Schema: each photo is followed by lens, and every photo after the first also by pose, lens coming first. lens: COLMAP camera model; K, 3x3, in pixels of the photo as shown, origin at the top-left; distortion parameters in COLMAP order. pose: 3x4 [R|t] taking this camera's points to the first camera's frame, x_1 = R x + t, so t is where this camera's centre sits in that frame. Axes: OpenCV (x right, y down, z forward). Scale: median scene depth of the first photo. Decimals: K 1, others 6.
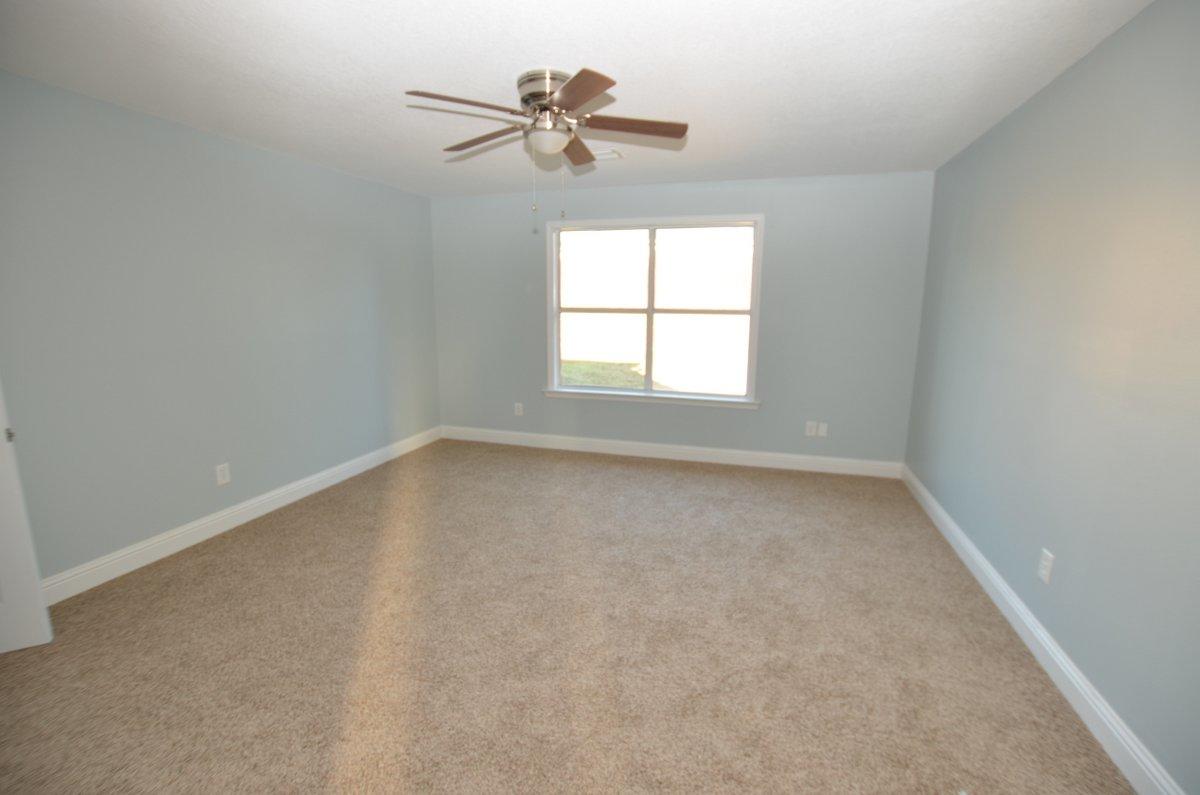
lens RADIAL K [[530.4, 0, 606.2], [0, 530.4, 395.8], [0, 0, 1]] dist [-0.037905, 0.011178]
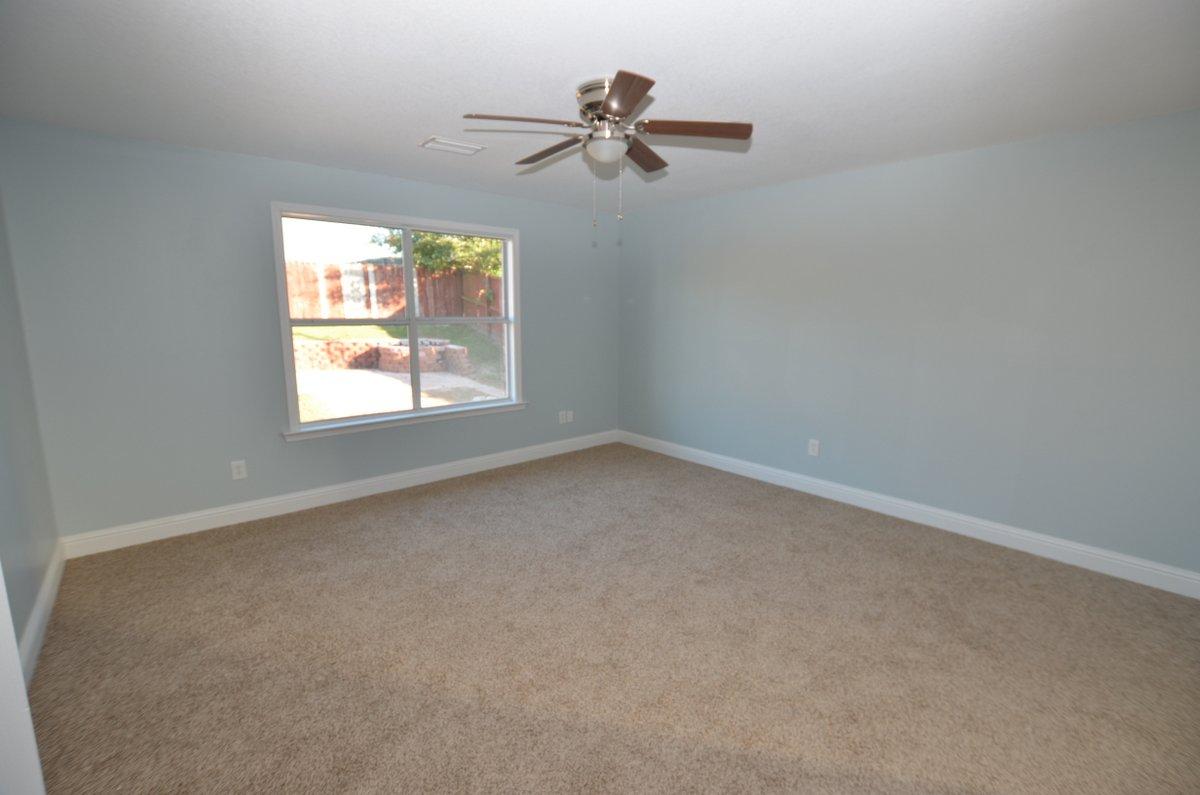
lens RADIAL K [[530.4, 0, 606.2], [0, 530.4, 395.8], [0, 0, 1]] dist [-0.037905, 0.011178]
pose [[0.515386, -0.136731, 0.845980, -0.700432], [0.146713, 0.986693, 0.070094, -0.067522], [-0.844306, 0.087991, 0.528587, 0.355204]]
